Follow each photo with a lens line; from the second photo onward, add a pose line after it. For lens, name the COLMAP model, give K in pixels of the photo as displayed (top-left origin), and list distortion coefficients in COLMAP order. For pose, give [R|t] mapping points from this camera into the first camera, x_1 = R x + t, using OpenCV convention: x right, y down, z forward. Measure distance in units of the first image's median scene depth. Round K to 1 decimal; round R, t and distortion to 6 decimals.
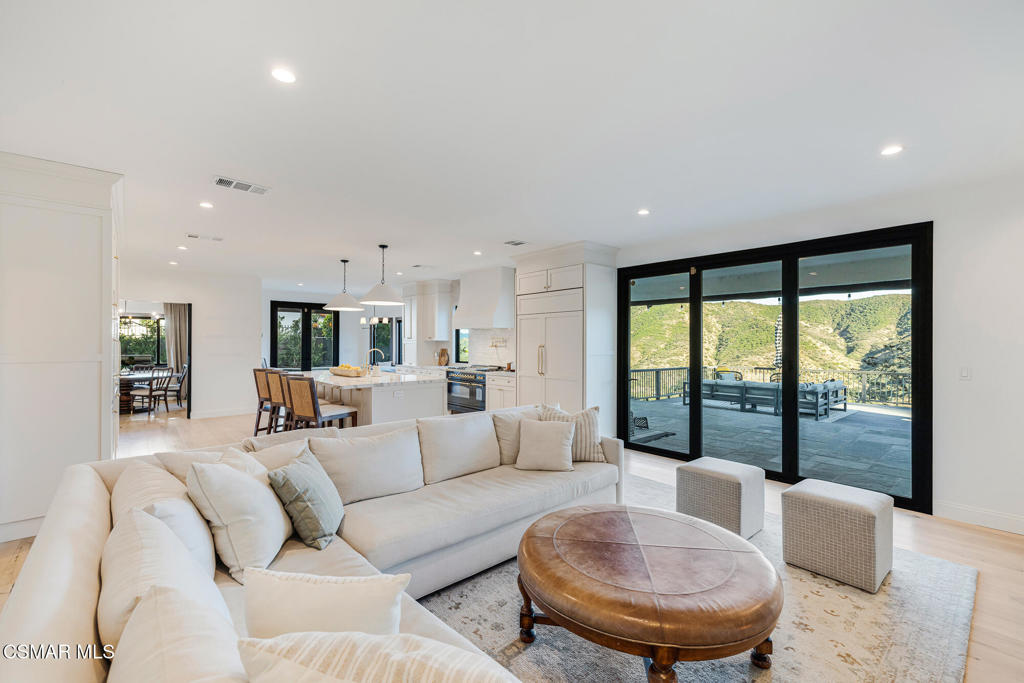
lens RADIAL K [[431.3, 0, 512.0], [0, 431.3, 341.5], [0, 0, 1]] dist [-0.000079, -0.000390]
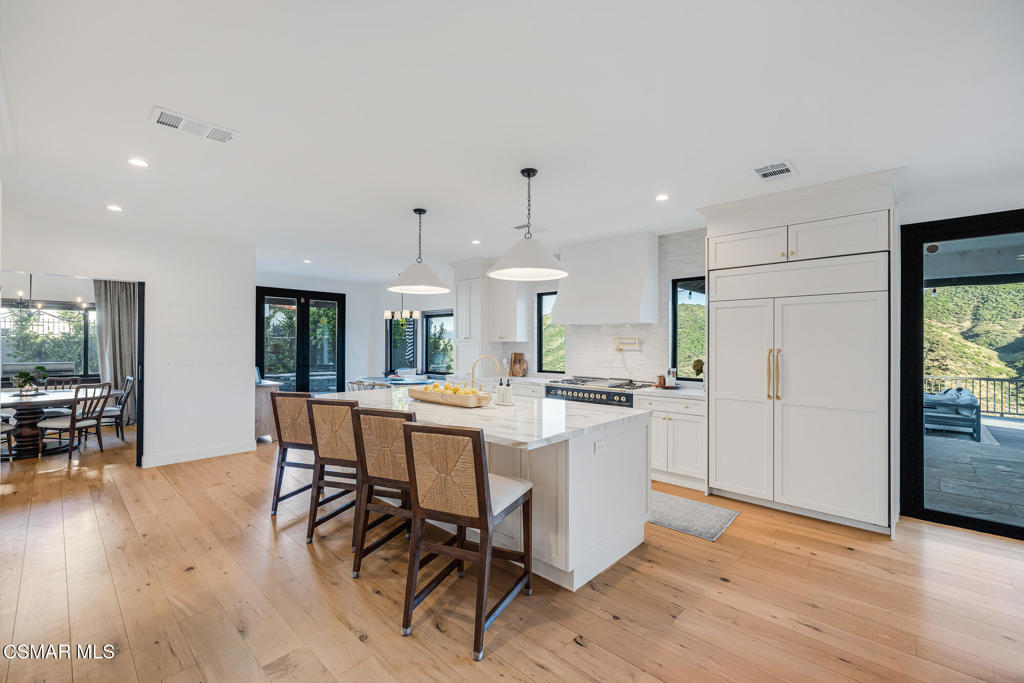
lens RADIAL K [[428.9, 0, 511.5], [0, 428.9, 342.2], [0, 0, 1]] dist [0.002190, -0.000051]
pose [[0.995575, 0.000940, 0.093961, -0.242500], [-0.000972, 0.999999, 0.000294, -0.001518], [-0.093960, -0.000384, 0.995576, 0.294392]]
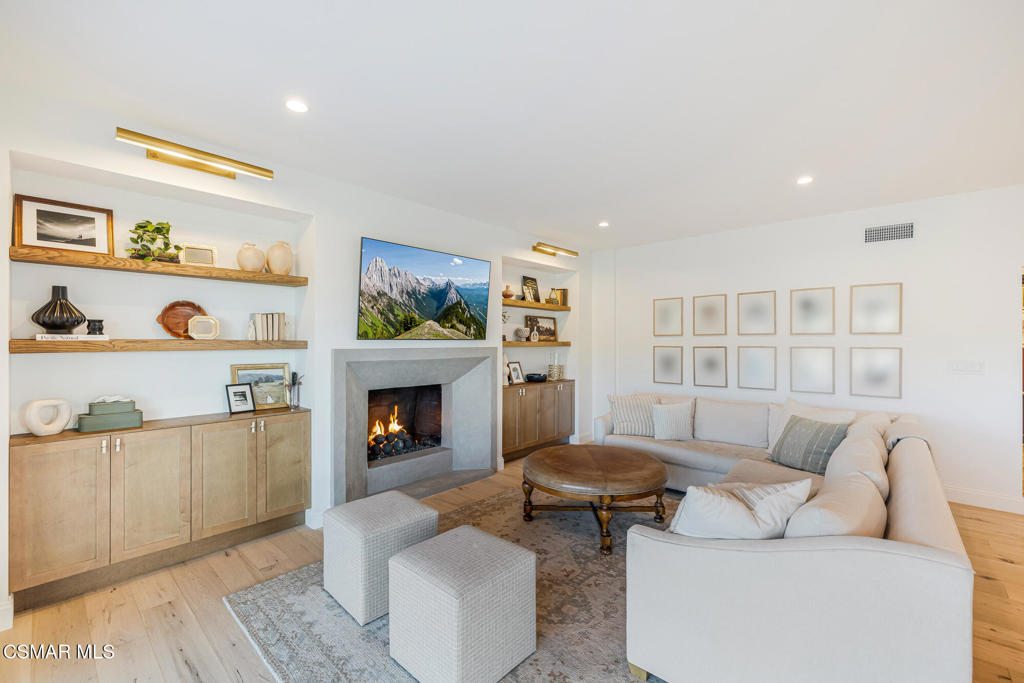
lens RADIAL K [[429.3, 0, 511.0], [0, 429.3, 343.0], [0, 0, 1]] dist [0.001518, 0.000101]
pose [[-0.994157, -0.001791, -0.107926, 0.179293], [-0.001672, 0.999998, -0.001191, 0.001696], [0.107928, -0.001004, -0.994158, 0.592615]]
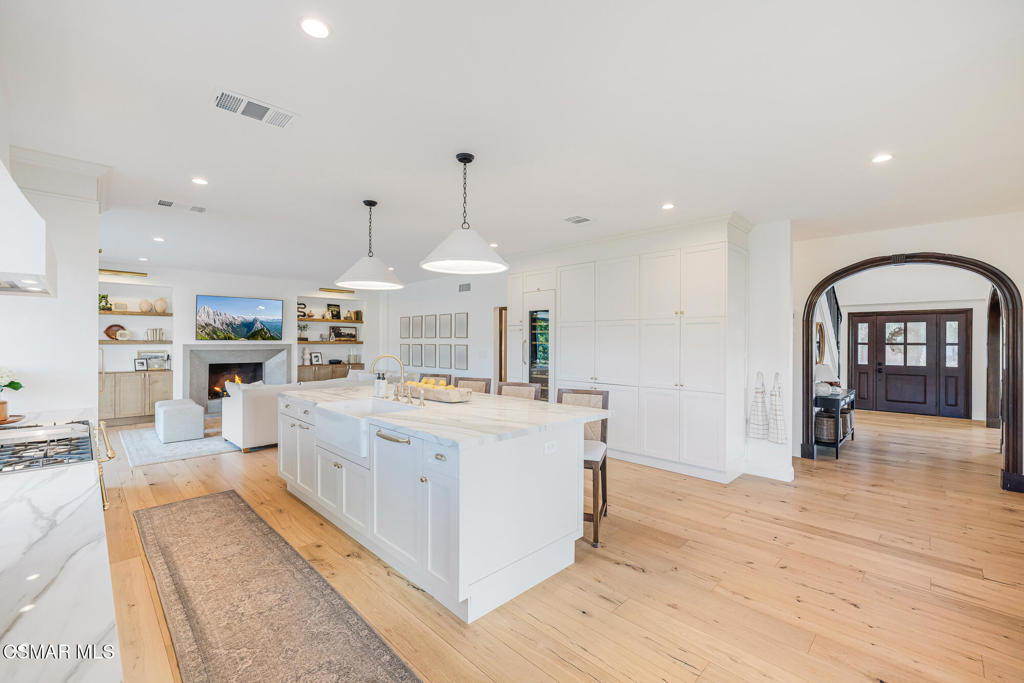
lens RADIAL K [[428.9, 0, 511.5], [0, 428.9, 342.2], [0, 0, 1]] dist [0.002190, -0.000051]
pose [[-0.998137, -0.004908, -0.060807, -0.314574], [-0.004799, 0.999987, -0.001928, 0.001299], [0.060815, -0.001633, -0.998148, 1.105431]]
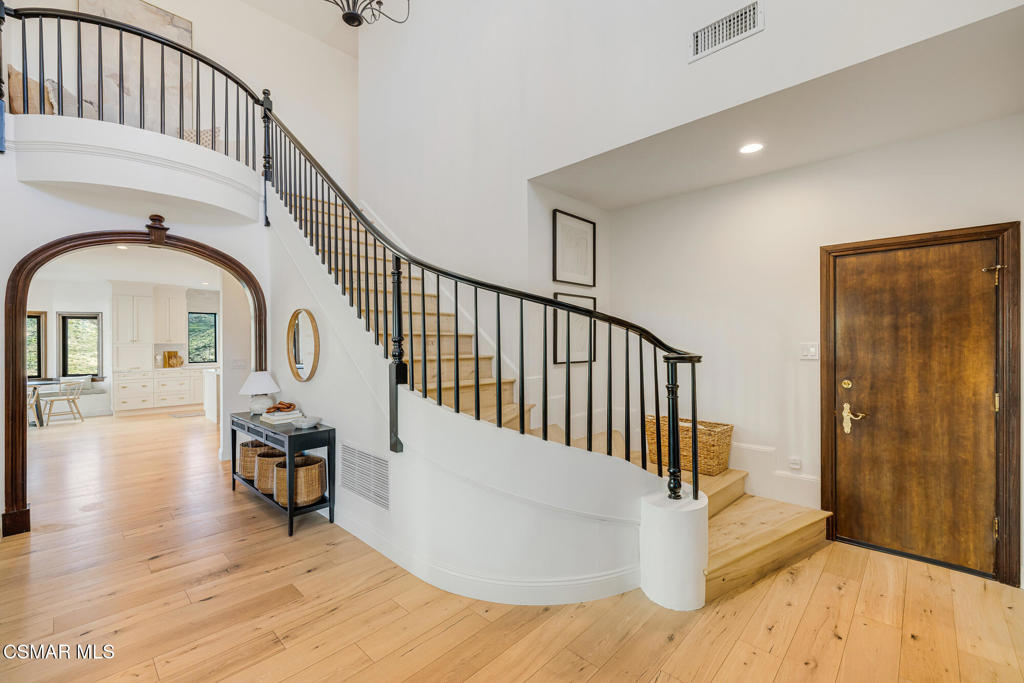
lens RADIAL K [[431.3, 0, 512.0], [0, 431.3, 341.5], [0, 0, 1]] dist [-0.000079, -0.000390]
pose [[-0.083645, 0.000634, 0.996495, -1.300114], [0.002984, 0.999995, -0.000386, -0.003727], [-0.996491, 0.002941, -0.083646, 0.273440]]
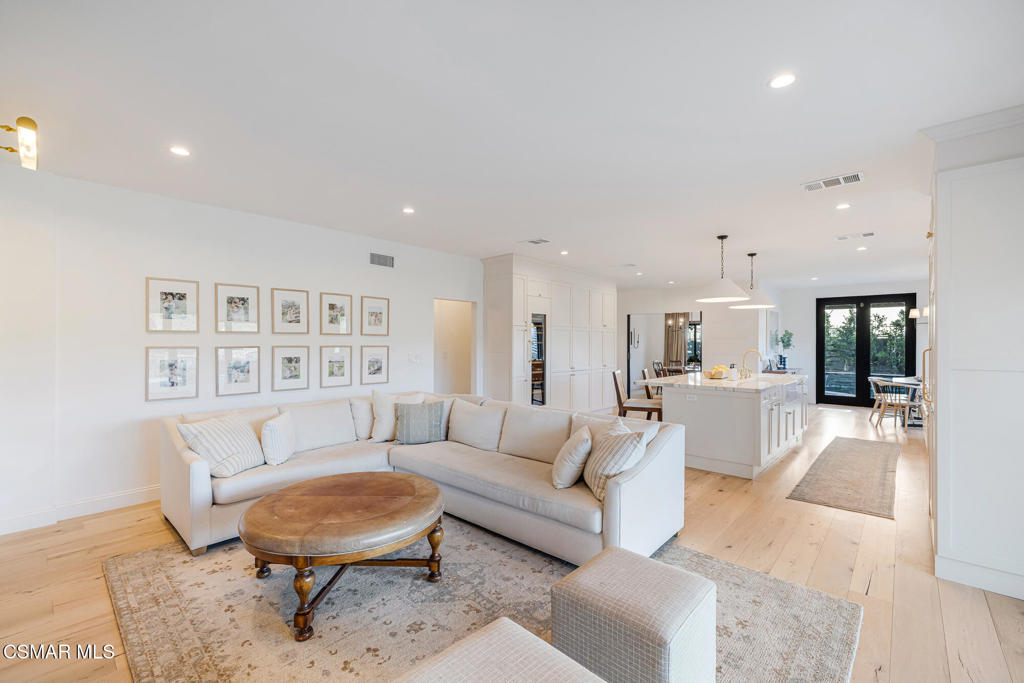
lens RADIAL K [[433.1, 0, 512.0], [0, 433.1, 341.5], [0, 0, 1]] dist [0.002649, -0.000078]
pose [[0.109728, -0.005034, -0.993949, 0.365453], [0.001143, 0.999987, -0.004939, 0.002504], [0.993961, -0.000594, 0.109733, 0.298364]]
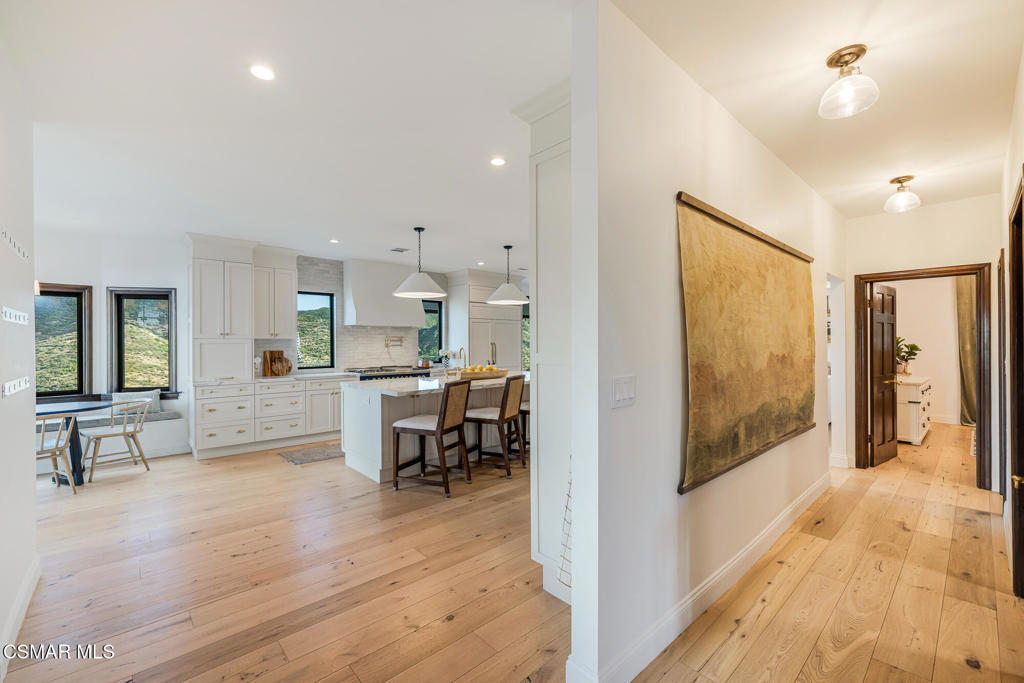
lens RADIAL K [[428.9, 0, 511.5], [0, 428.9, 342.2], [0, 0, 1]] dist [0.002190, -0.000051]
pose [[-0.018062, -0.000279, 0.999837, -0.859456], [0.001488, 0.999999, 0.000306, 0.003659], [-0.999836, 0.001493, -0.018061, 0.658591]]
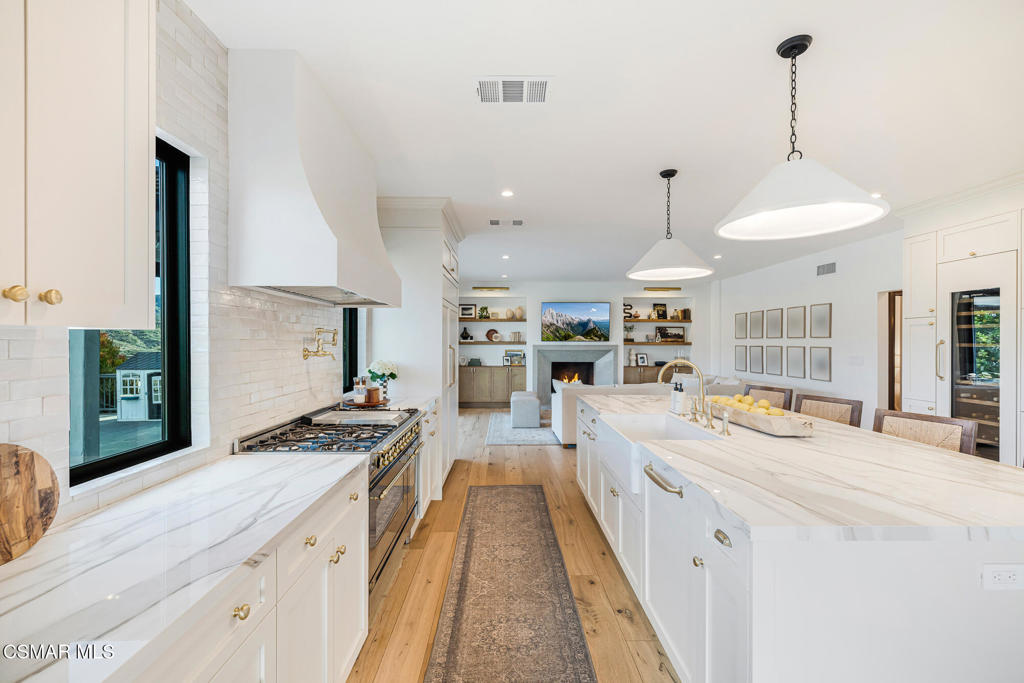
lens RADIAL K [[428.9, 0, 511.5], [0, 428.9, 342.2], [0, 0, 1]] dist [0.002190, -0.000051]
pose [[-0.763152, -0.005183, 0.646199, -0.328679], [-0.006202, 0.999981, 0.000696, 0.000417], [-0.646190, -0.003476, -0.763169, 1.015509]]
